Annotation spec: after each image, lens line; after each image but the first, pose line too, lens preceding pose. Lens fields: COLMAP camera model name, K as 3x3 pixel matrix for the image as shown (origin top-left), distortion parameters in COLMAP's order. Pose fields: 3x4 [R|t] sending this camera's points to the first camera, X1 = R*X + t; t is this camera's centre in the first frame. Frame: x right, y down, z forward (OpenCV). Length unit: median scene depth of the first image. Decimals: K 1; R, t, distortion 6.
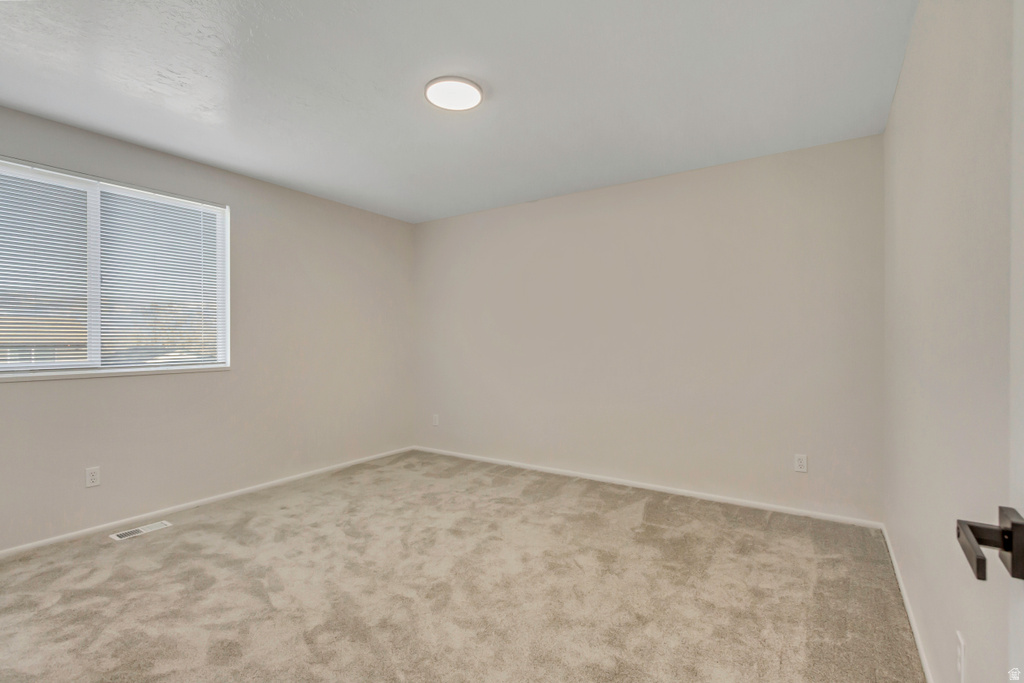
lens RADIAL K [[494.5, 0, 512.5], [0, 494.5, 340.1], [0, 0, 1]] dist [0.010000, -0.002100]
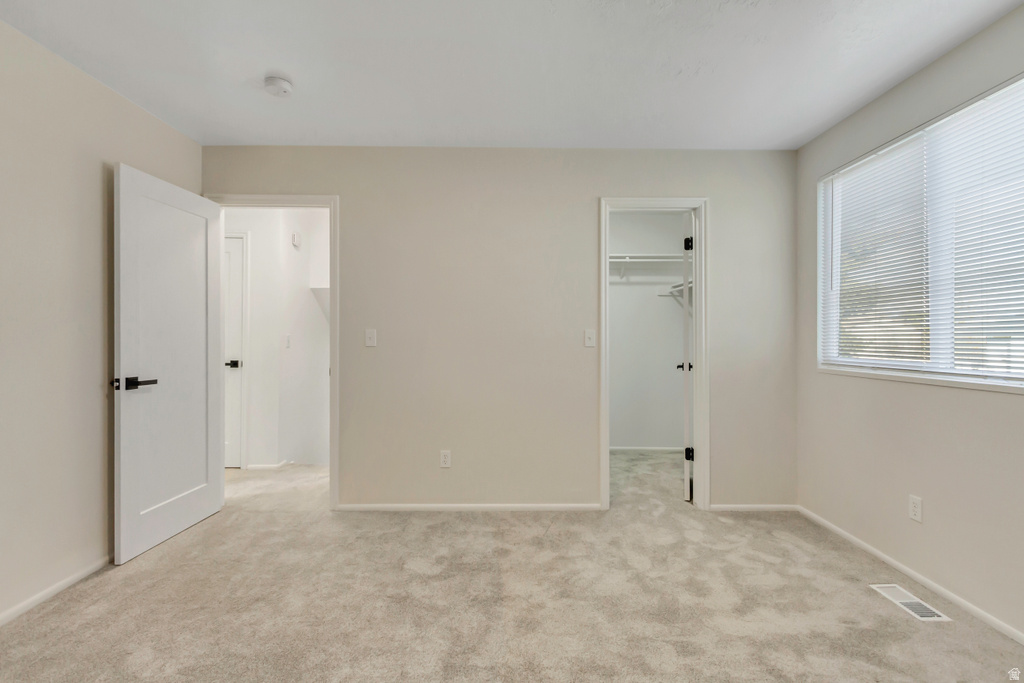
lens RADIAL K [[494.5, 0, 512.4], [0, 494.5, 339.7], [0, 0, 1]] dist [0.010000, -0.002100]
pose [[-0.836977, 0.002231, -0.547234, 0.145202], [-0.000920, 0.999985, 0.005484, 0.002387], [0.547238, 0.005093, -0.836962, 1.551904]]
